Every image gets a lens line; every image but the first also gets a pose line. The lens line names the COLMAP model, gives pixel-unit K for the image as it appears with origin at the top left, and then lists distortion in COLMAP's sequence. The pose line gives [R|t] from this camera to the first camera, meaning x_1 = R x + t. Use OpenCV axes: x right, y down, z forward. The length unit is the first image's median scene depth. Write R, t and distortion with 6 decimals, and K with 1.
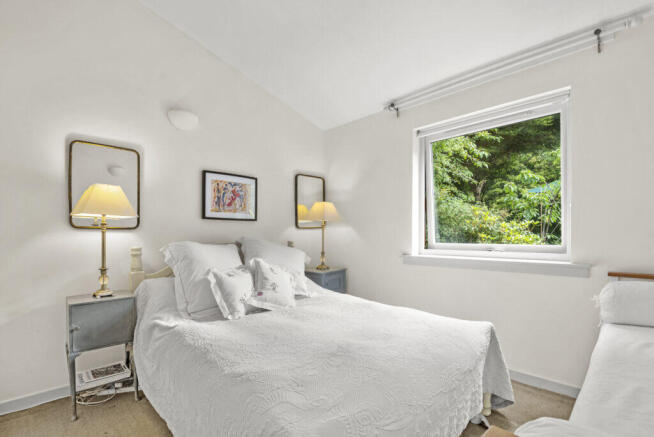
lens RADIAL K [[305.0, 0, 328.9], [0, 305.0, 233.7], [0, 0, 1]] dist [-0.017336, -0.002446]
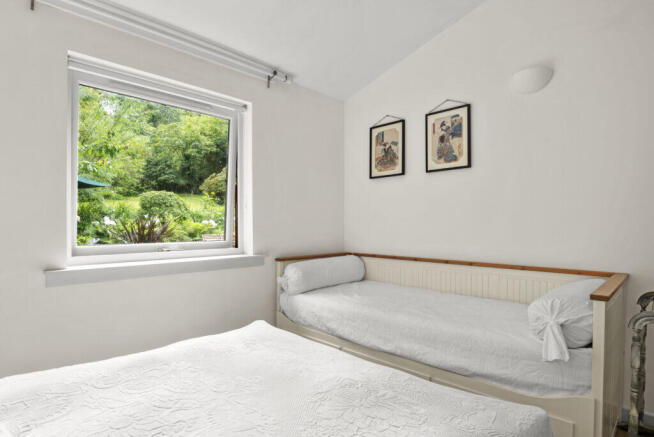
lens RADIAL K [[356.4, 0, 327.0], [0, 356.4, 223.9], [0, 0, 1]] dist [0.004478, -0.000036]
pose [[-0.034610, 0.000541, 0.999401, -0.501351], [-0.005101, 0.999987, -0.000718, -0.019145], [-0.999388, -0.005123, -0.034607, 0.638993]]
